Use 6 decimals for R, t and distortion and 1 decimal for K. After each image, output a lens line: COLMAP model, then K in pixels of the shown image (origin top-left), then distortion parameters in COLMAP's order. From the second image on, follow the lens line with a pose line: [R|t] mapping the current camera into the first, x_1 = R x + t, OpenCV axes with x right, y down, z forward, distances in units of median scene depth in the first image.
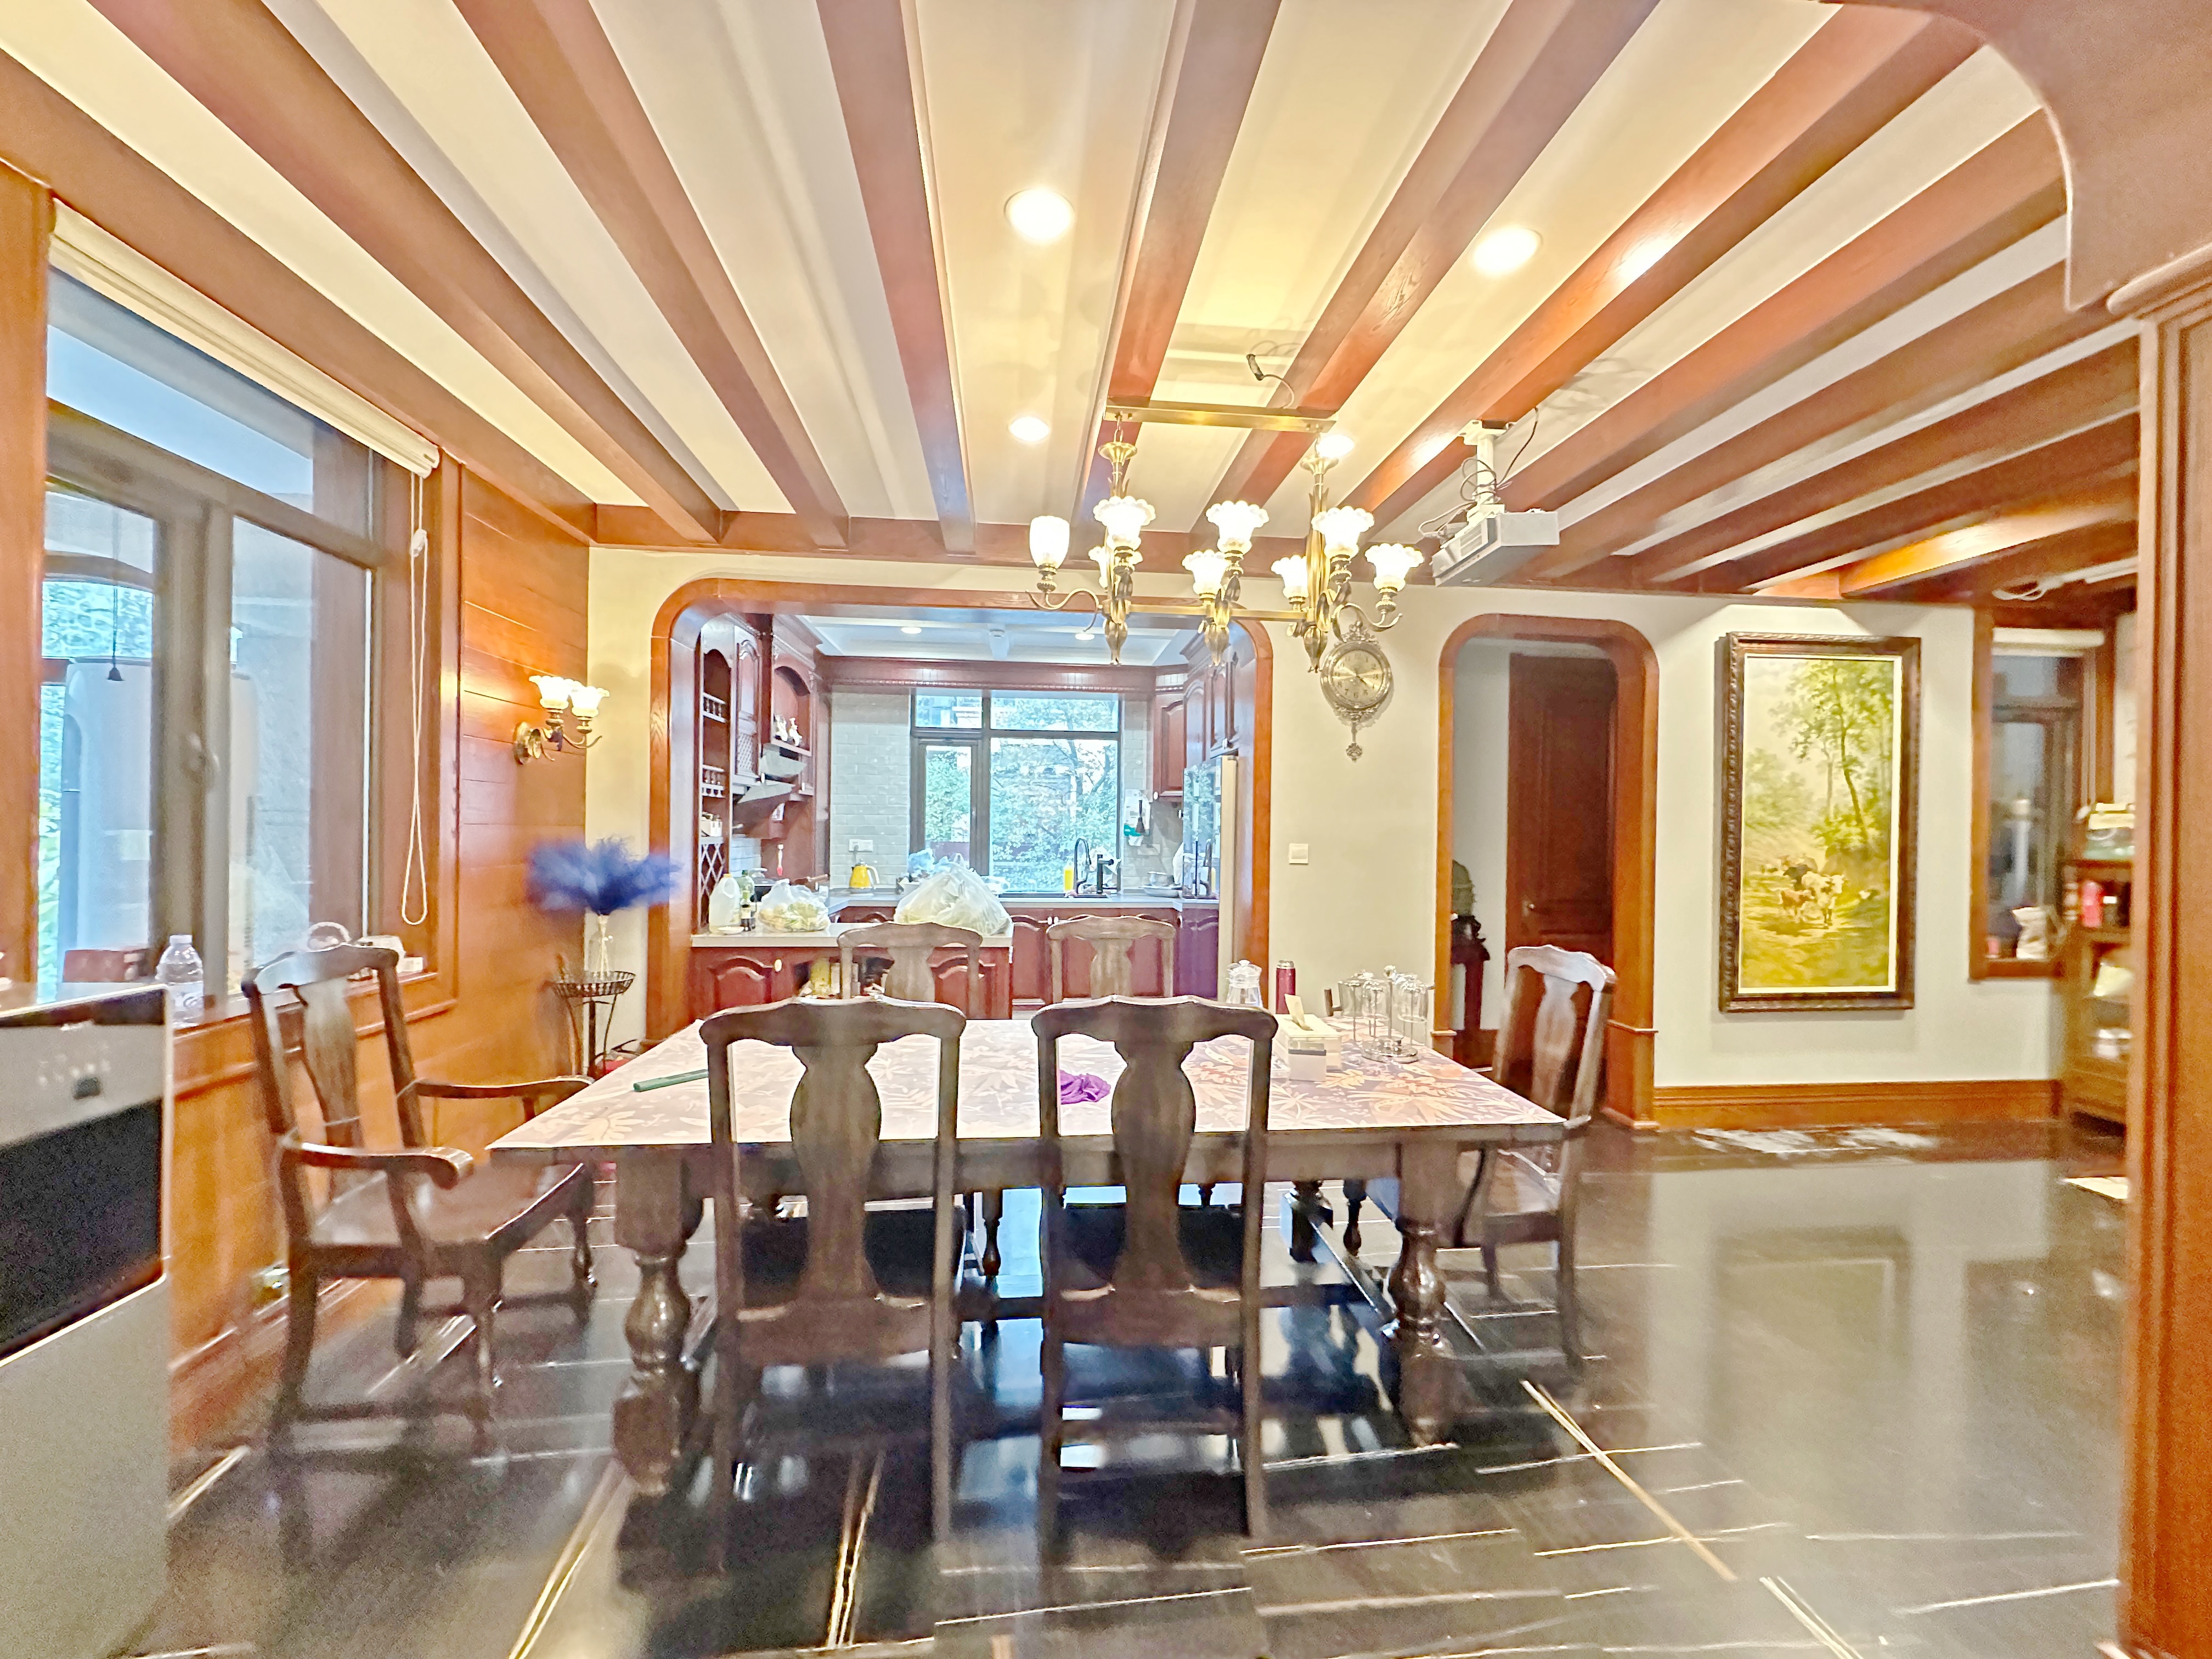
lens RADIAL K [[874.3, 0, 1112.8], [0, 874.3, 831.1], [0, 0, 1]] dist [0.000906, -0.000043]
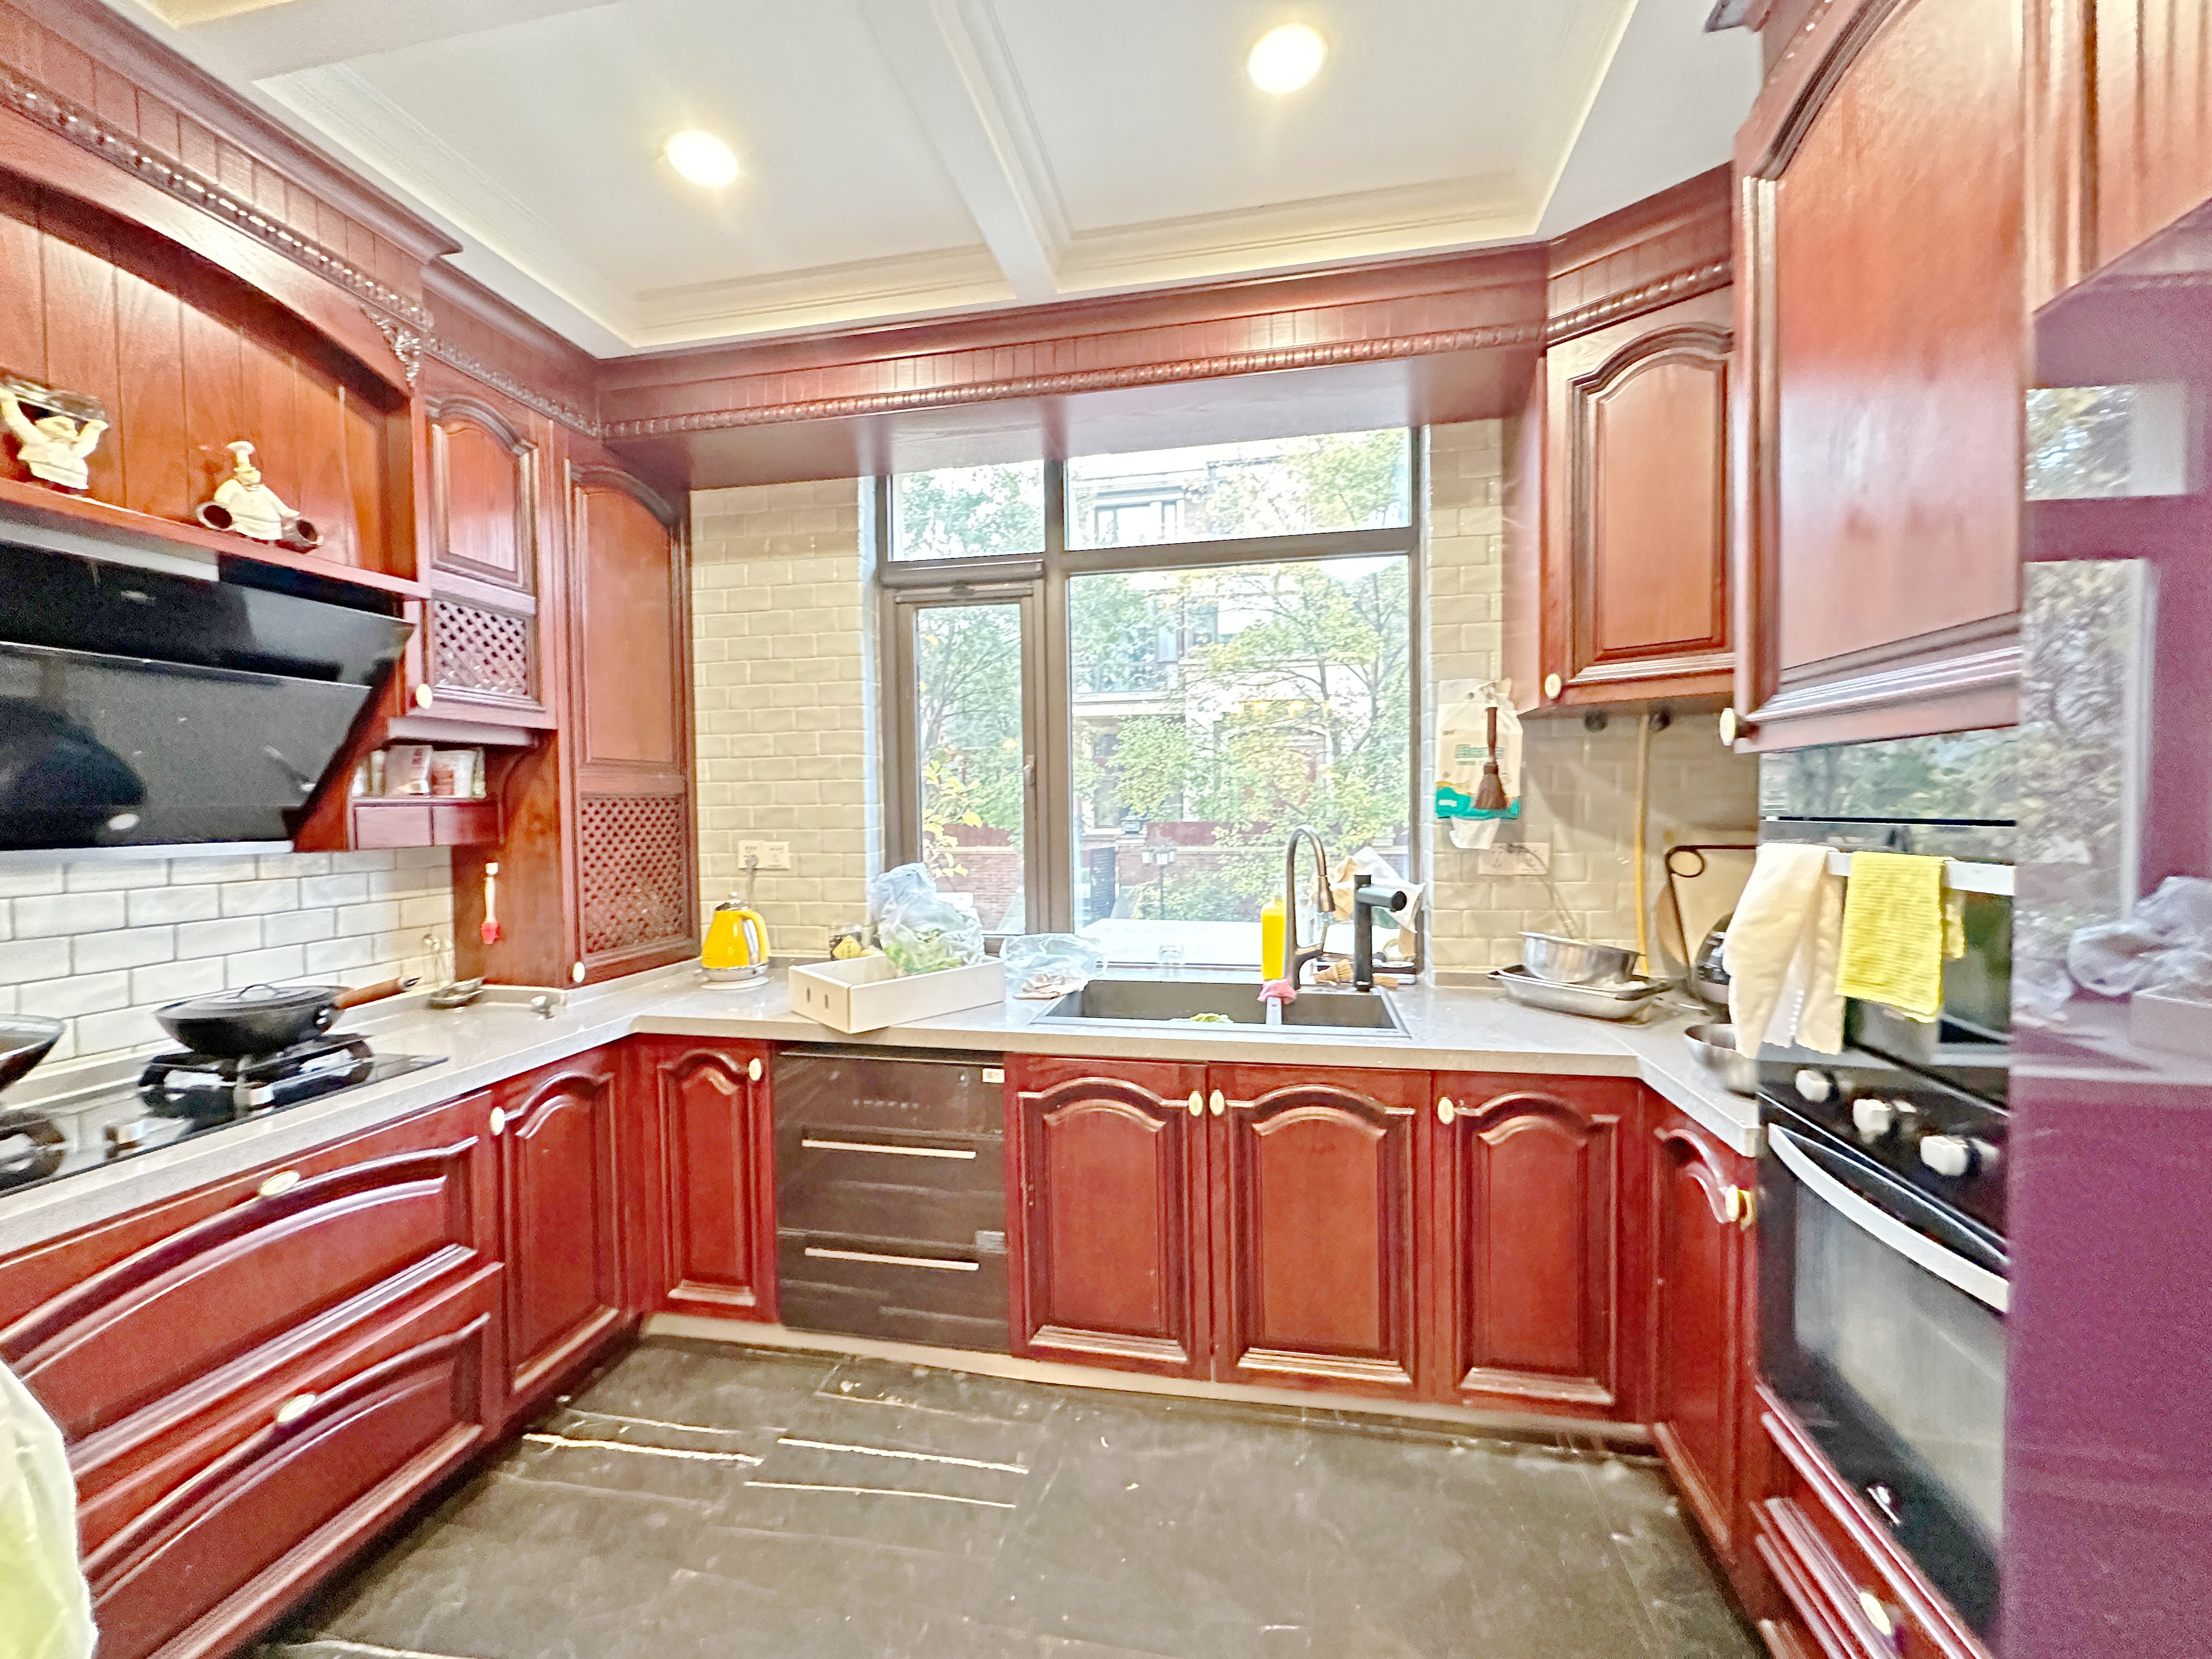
lens RADIAL K [[874.3, 0, 1108.2], [0, 874.3, 832.1], [0, 0, 1]] dist [0.000906, -0.000043]
pose [[0.954307, -0.015508, -0.298426, -0.007302], [0.023994, 0.999405, 0.024793, -0.001212], [0.297864, -0.030820, 0.954111, 0.637364]]
